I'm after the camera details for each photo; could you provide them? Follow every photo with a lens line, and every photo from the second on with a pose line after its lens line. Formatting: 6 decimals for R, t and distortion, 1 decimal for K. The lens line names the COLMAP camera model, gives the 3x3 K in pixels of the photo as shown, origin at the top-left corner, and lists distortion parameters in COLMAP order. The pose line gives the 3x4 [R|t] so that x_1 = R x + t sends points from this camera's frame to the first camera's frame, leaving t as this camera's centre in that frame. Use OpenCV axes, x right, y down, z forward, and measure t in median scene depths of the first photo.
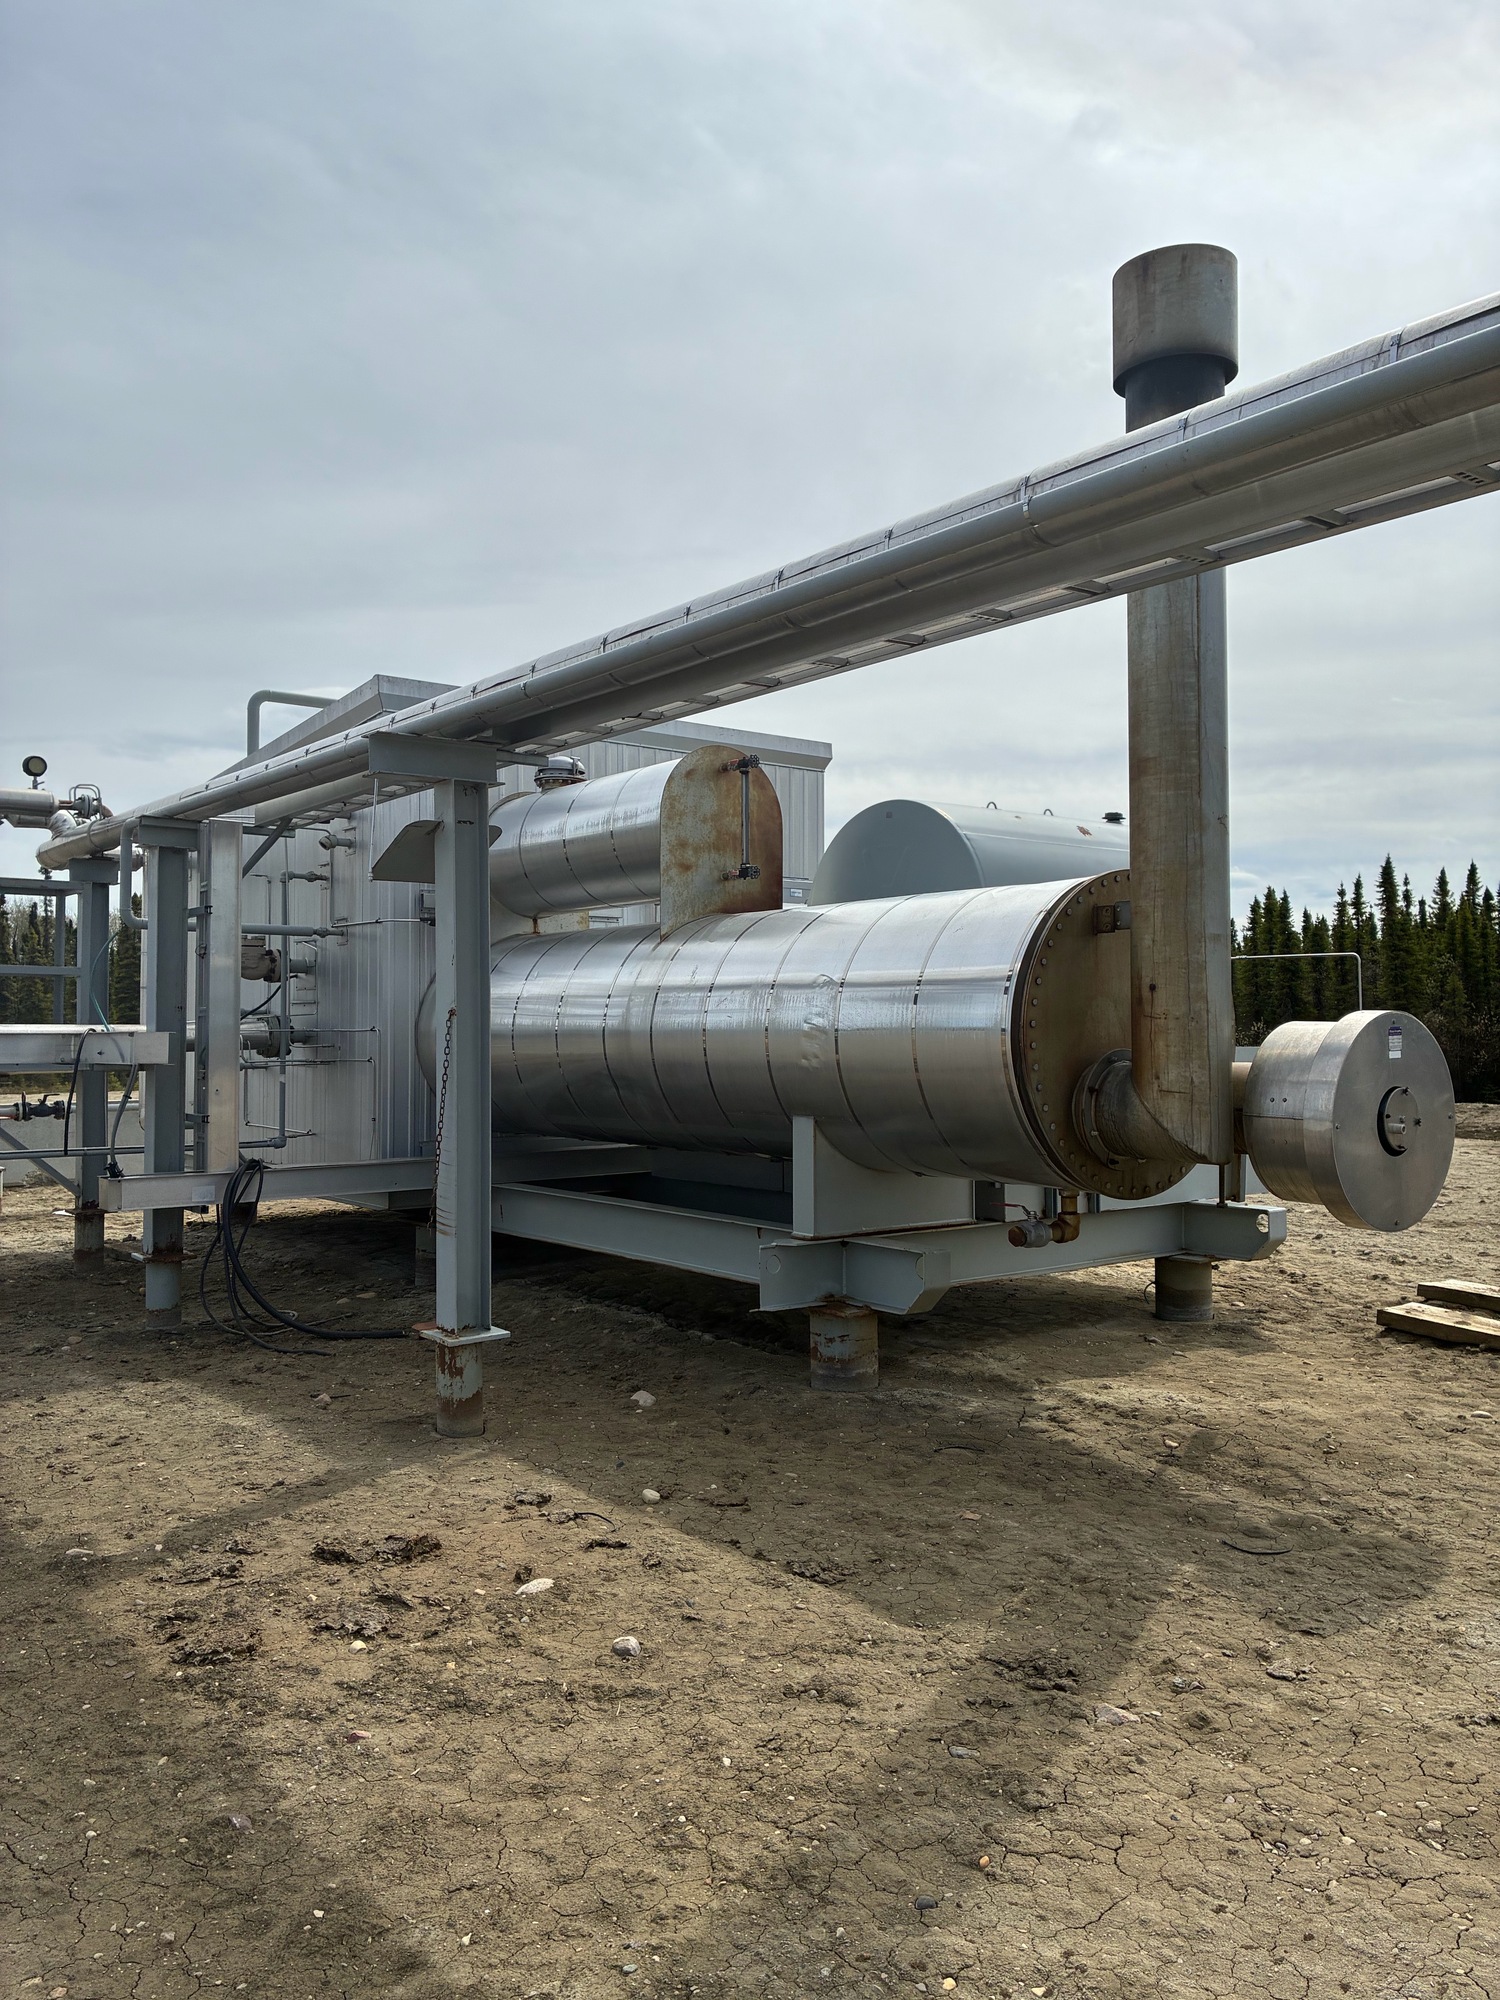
lens RADIAL K [[1531.8, 0, 717.8], [0, 1531.8, 1004.8], [0, 0, 1]] dist [0.052399, -0.061758]
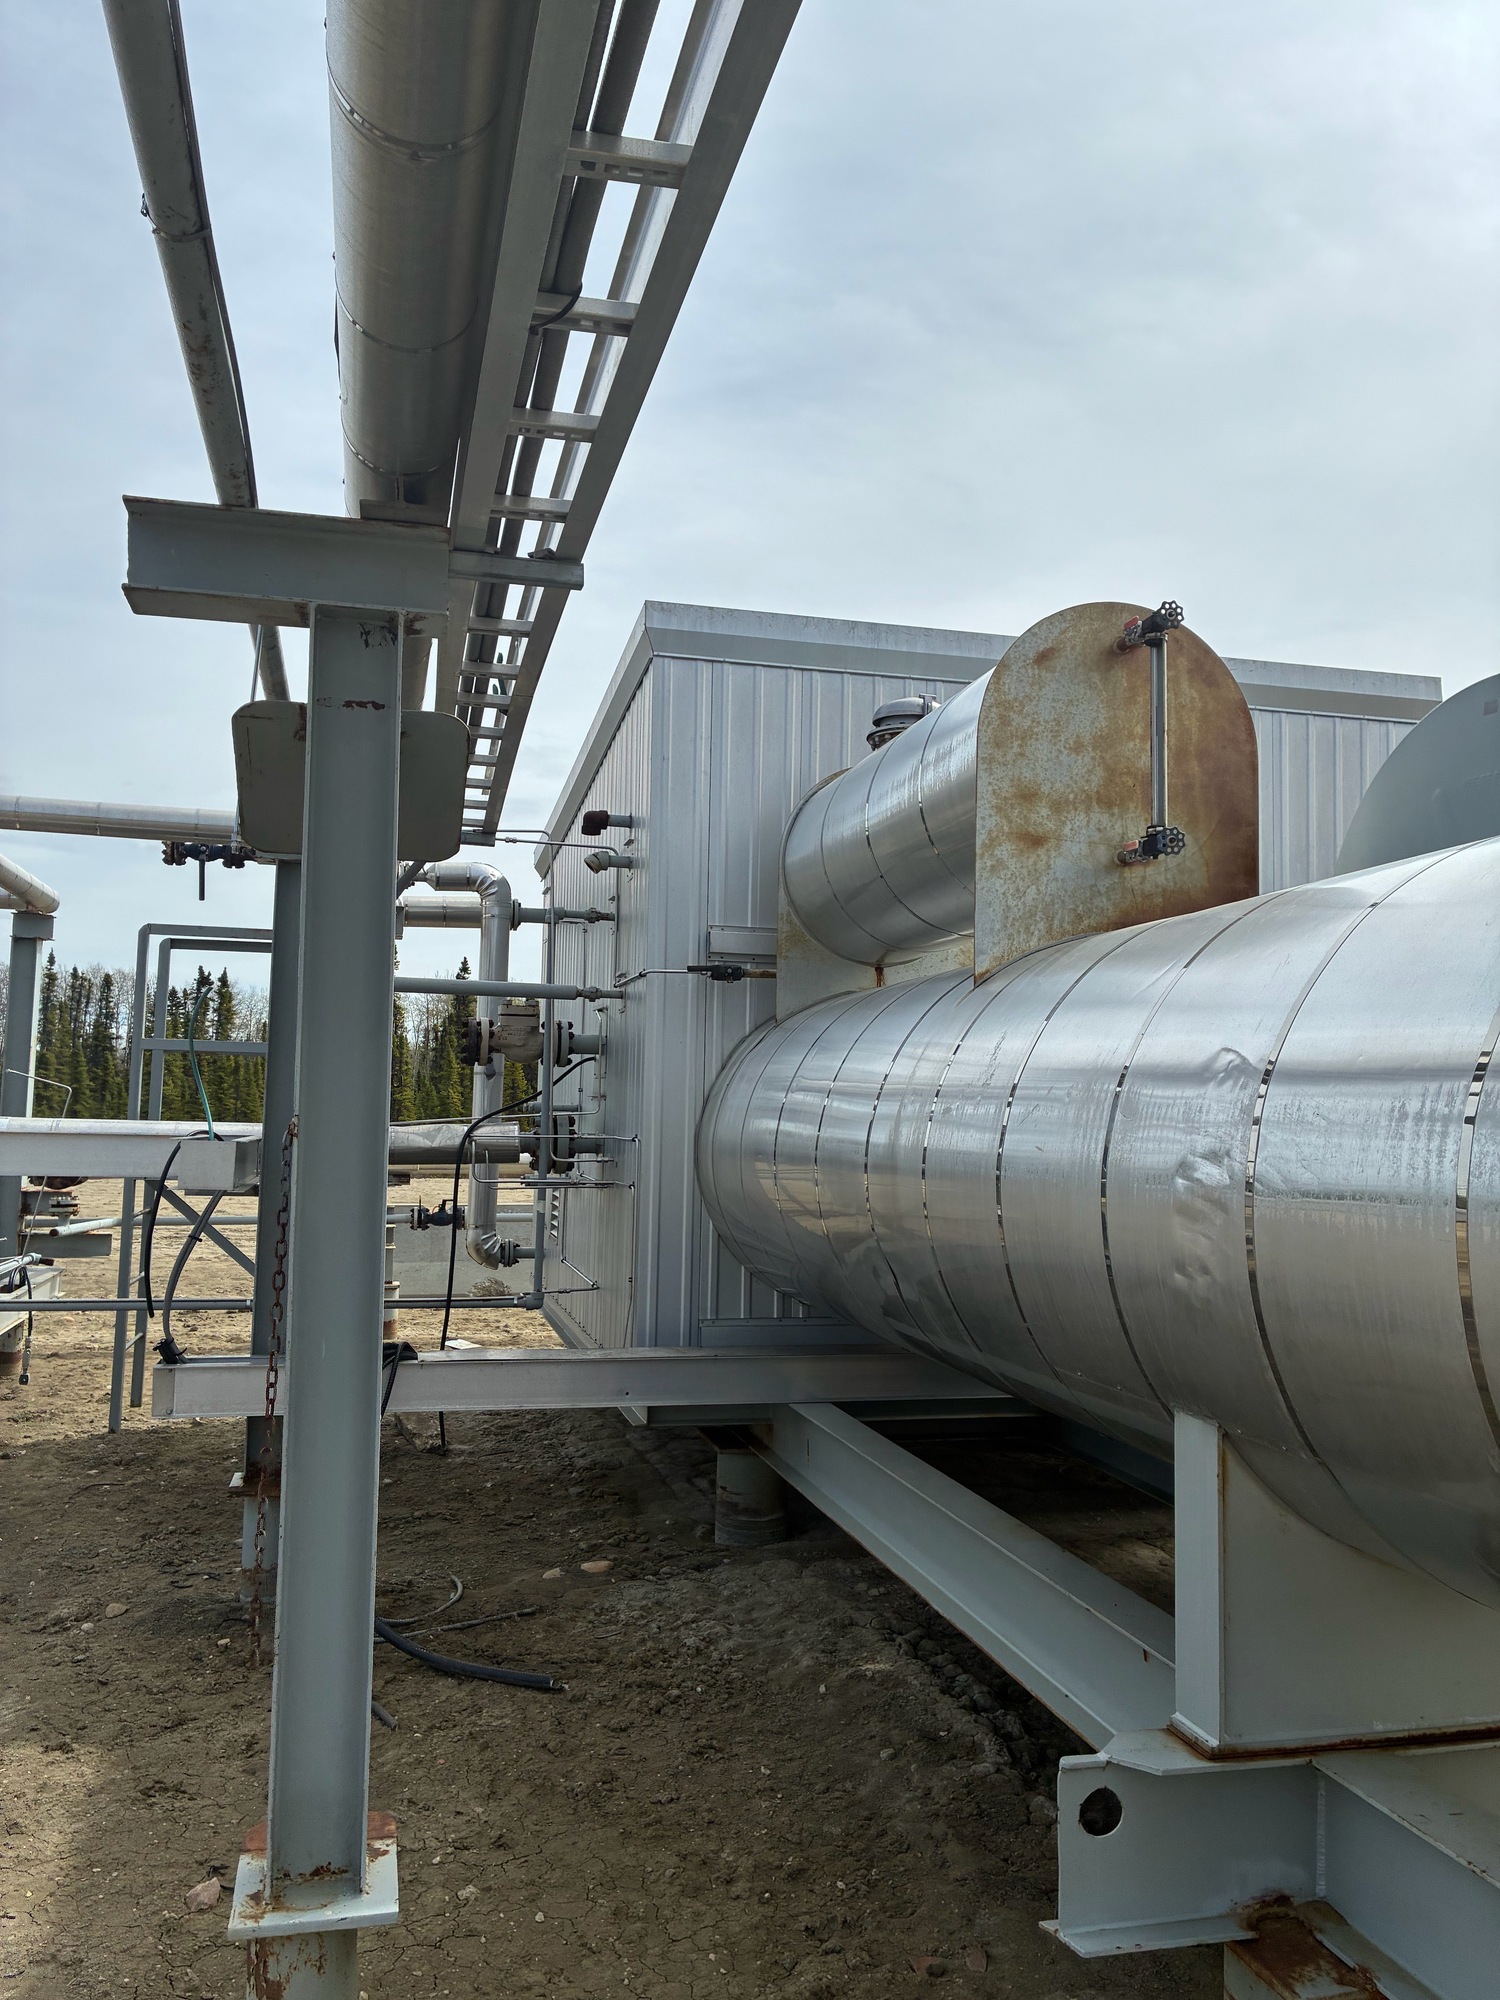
lens RADIAL K [[1531.8, 0, 717.8], [0, 1531.8, 1004.8], [0, 0, 1]] dist [0.052399, -0.061758]
pose [[0.913748, -0.008029, -0.406203, 0.088320], [-0.016472, 0.998251, -0.056784, -0.005558], [0.405948, 0.058577, 0.912017, 0.499645]]
